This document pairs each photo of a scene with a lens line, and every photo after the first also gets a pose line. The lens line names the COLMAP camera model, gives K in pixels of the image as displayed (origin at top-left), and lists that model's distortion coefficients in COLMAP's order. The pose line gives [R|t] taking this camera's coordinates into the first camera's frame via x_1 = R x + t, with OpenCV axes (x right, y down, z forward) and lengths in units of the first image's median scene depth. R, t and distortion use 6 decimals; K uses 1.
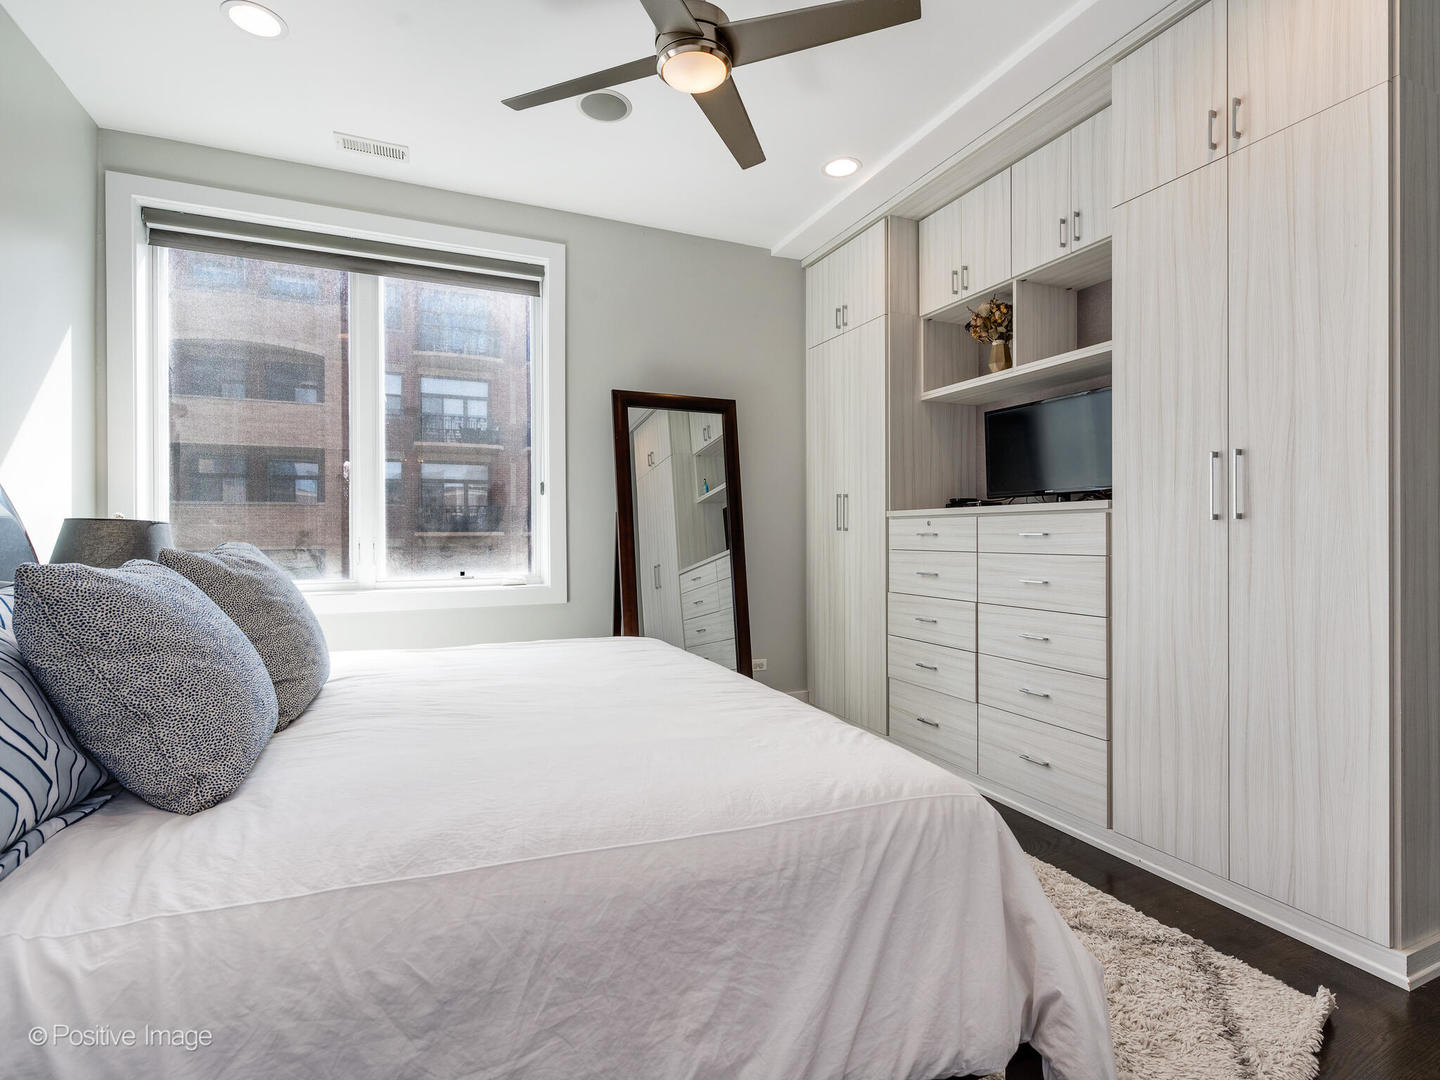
lens RADIAL K [[655.7, 0, 716.3], [0, 655.7, 537.0], [0, 0, 1]] dist [0.000388, -0.000277]
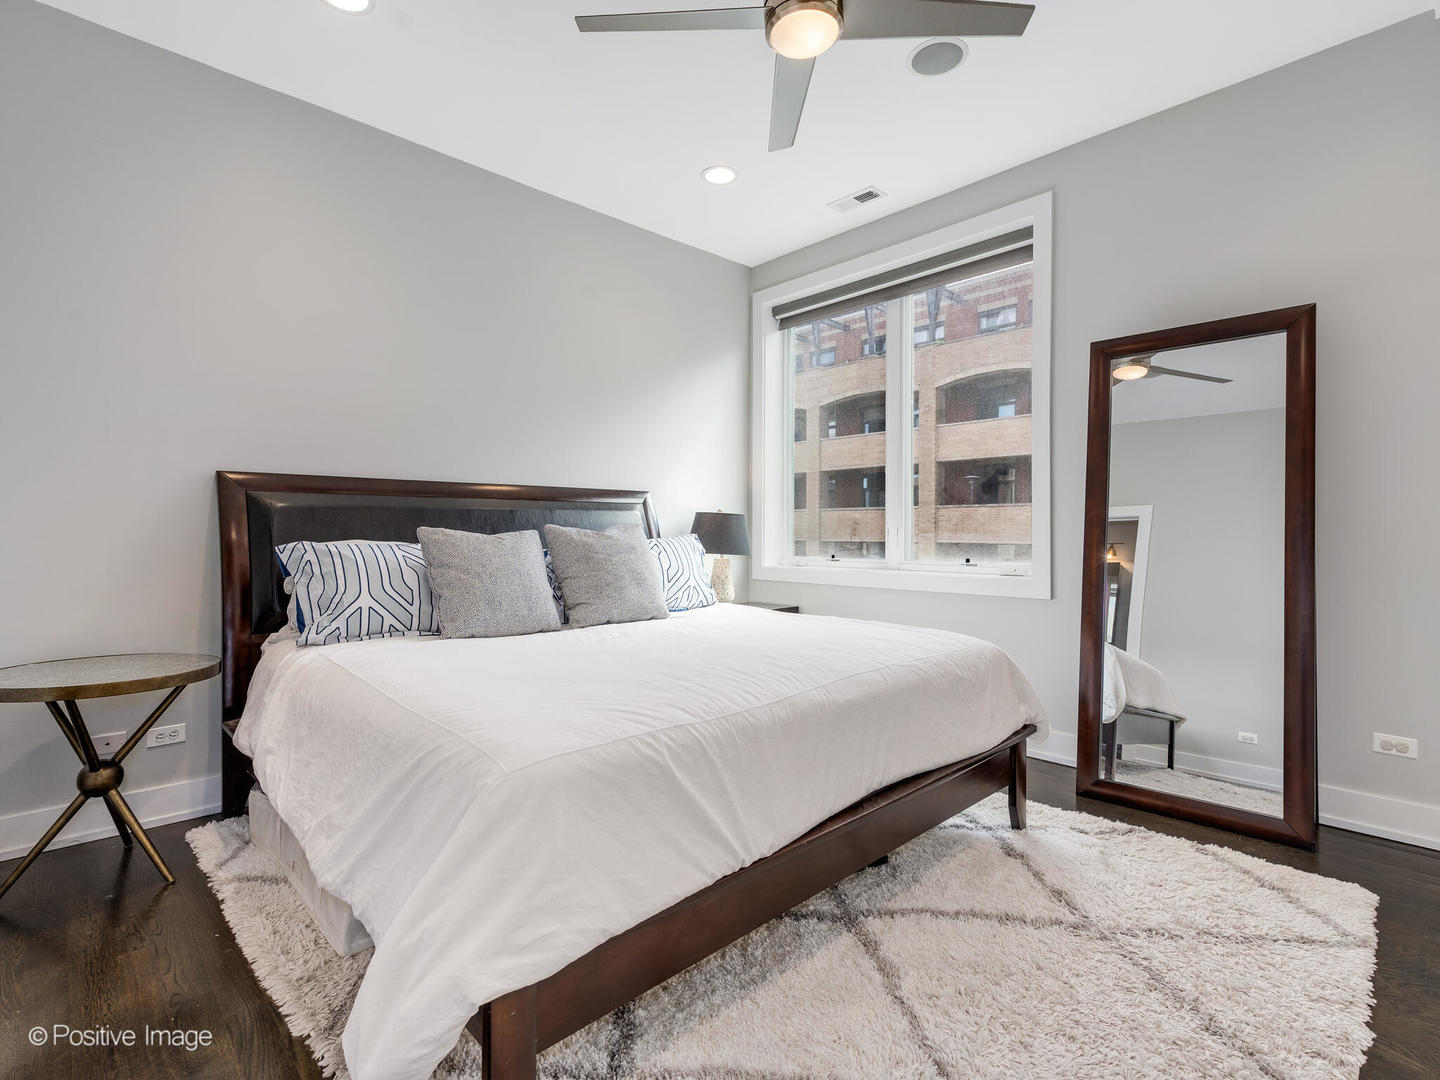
lens RADIAL K [[636.3, 0, 704.7], [0, 636.3, 535.3], [0, 0, 1]] dist [0.000282, -0.000252]
pose [[0.389599, 0.014051, -0.920877, 0.385663], [-0.008591, 0.999896, 0.011622, 0.008730], [0.920944, 0.003383, 0.389679, 0.250194]]
